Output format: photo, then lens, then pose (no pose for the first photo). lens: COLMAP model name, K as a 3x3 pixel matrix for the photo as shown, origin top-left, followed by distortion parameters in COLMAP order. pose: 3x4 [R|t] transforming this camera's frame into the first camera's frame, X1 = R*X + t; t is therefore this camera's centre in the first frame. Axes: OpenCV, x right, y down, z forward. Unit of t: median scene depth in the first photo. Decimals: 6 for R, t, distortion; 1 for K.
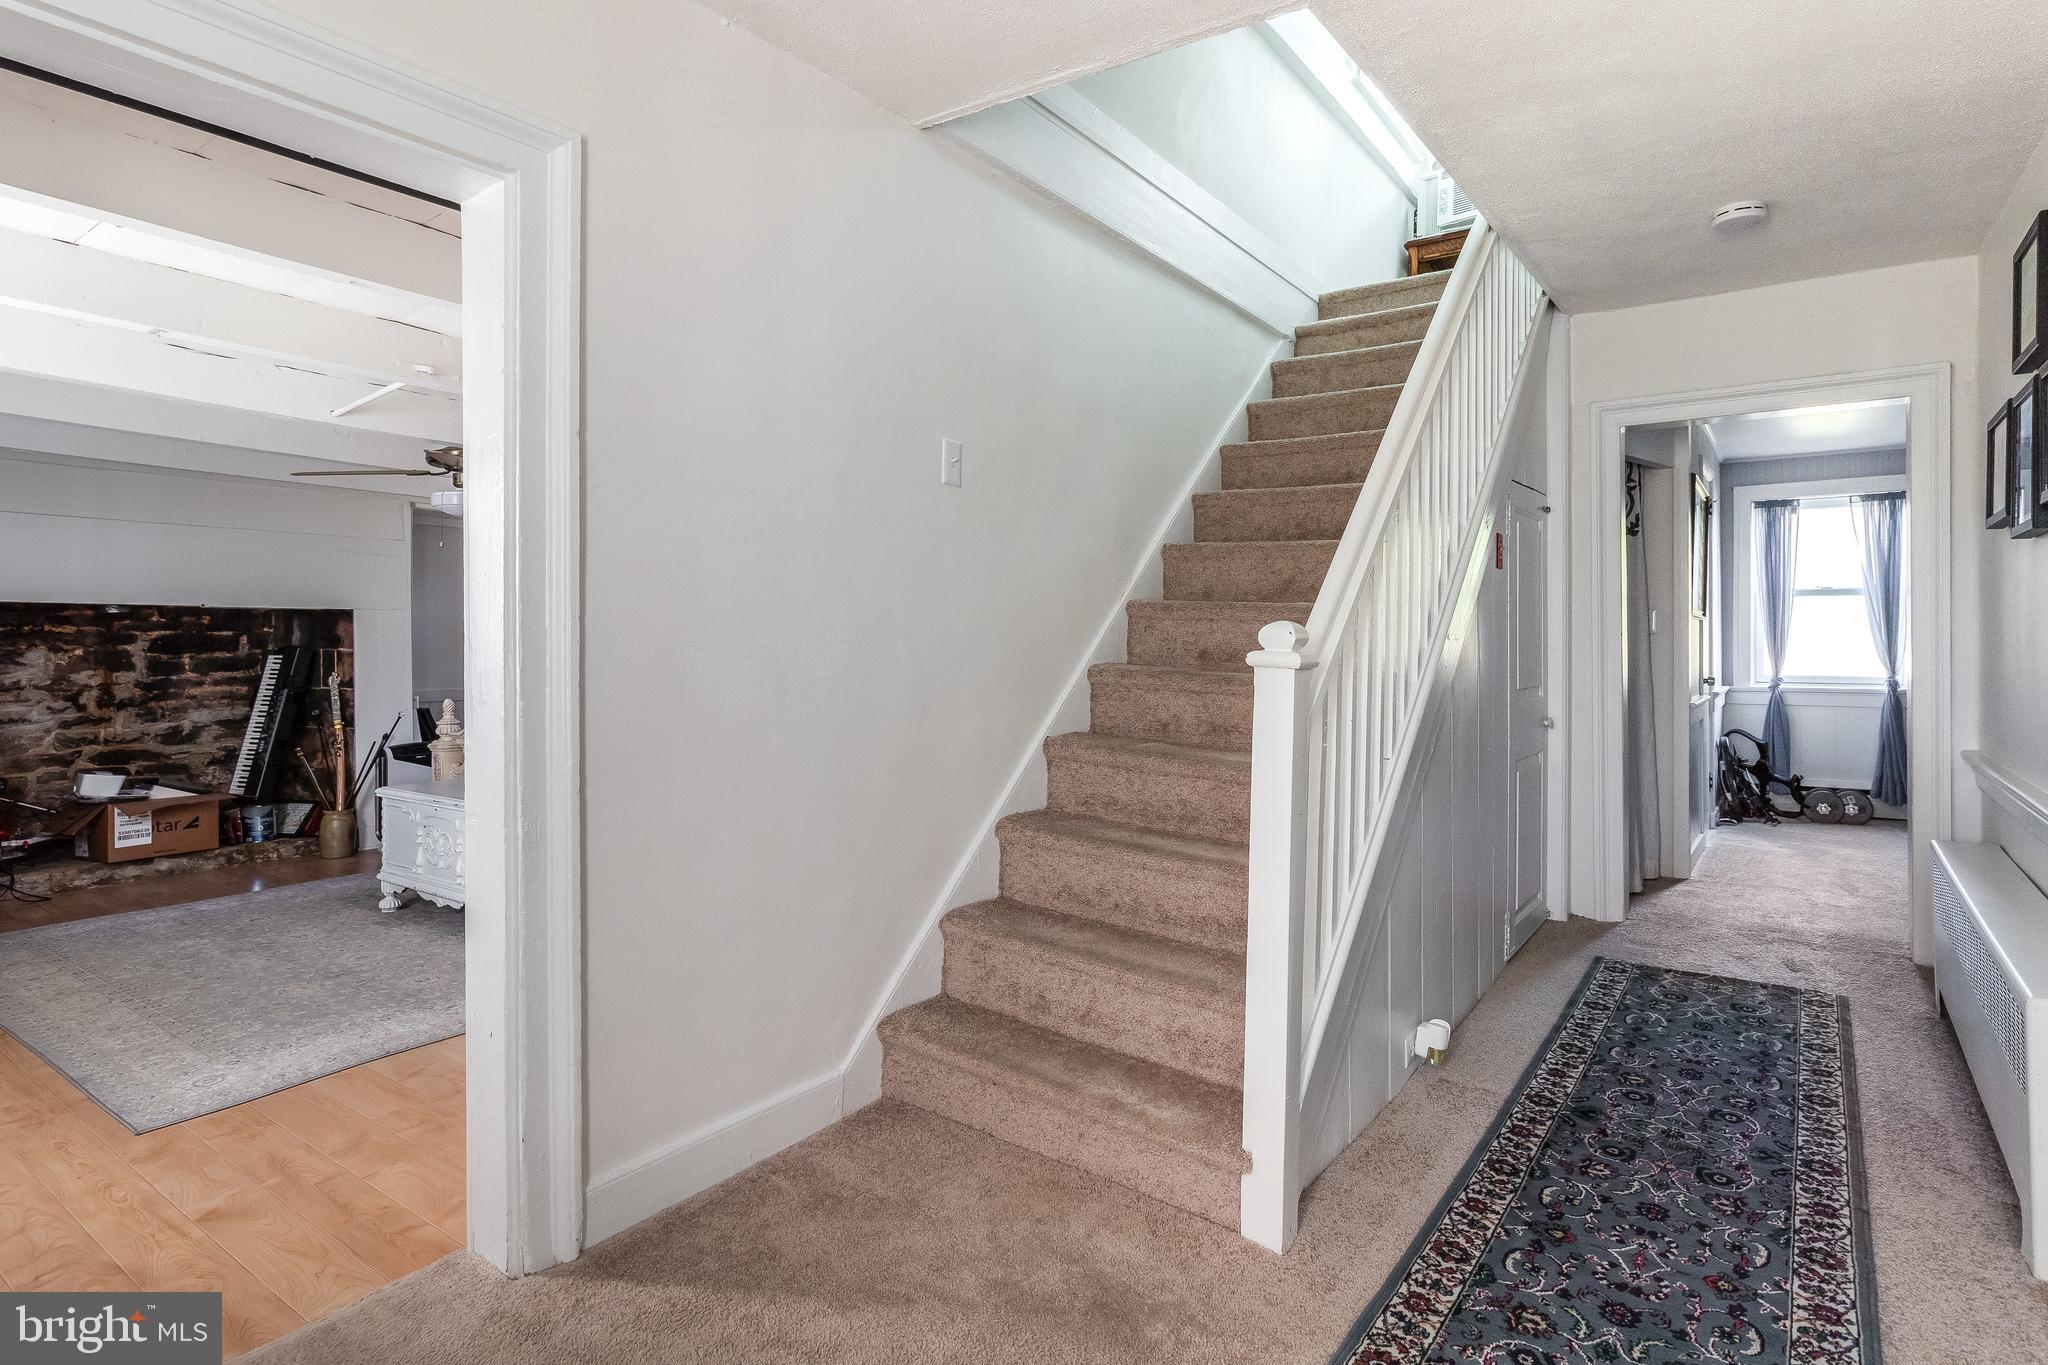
lens RADIAL K [[1050.2, 0, 1028.3], [0, 1050.2, 618.5], [0, 0, 1]] dist [0.000126, -0.000797]
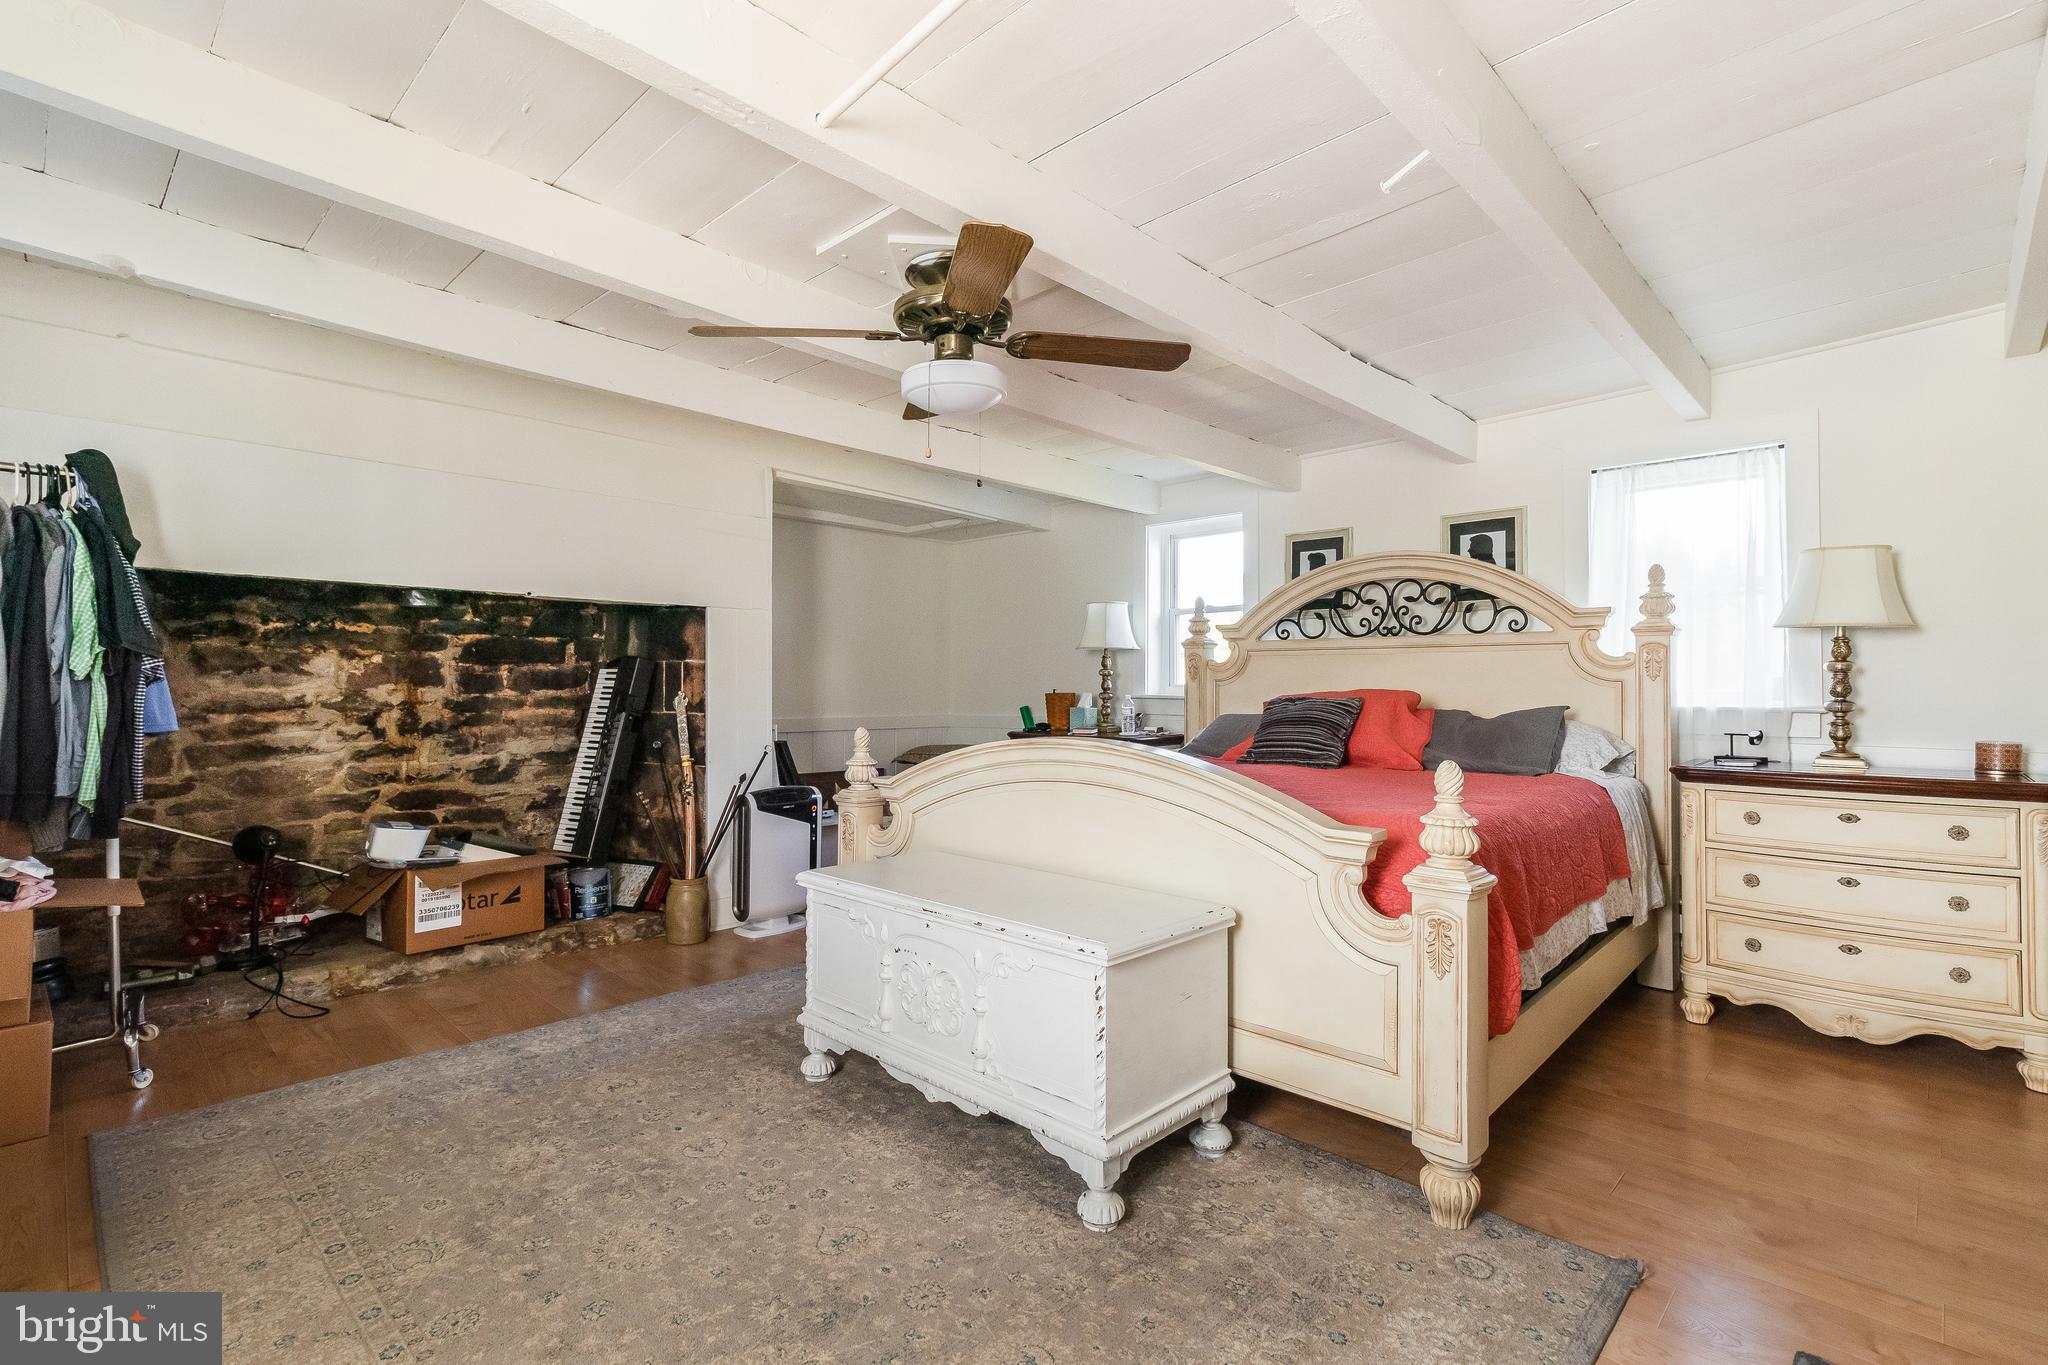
lens RADIAL K [[958.7, 0, 1035.5], [0, 958.7, 652.8], [0, 0, 1]] dist [0.001289, 0.000342]
pose [[0.988077, 0.001338, -0.153955, -0.321338], [-0.003588, 0.999891, -0.014336, 0.034308], [0.153919, 0.014717, 0.987974, 0.379979]]
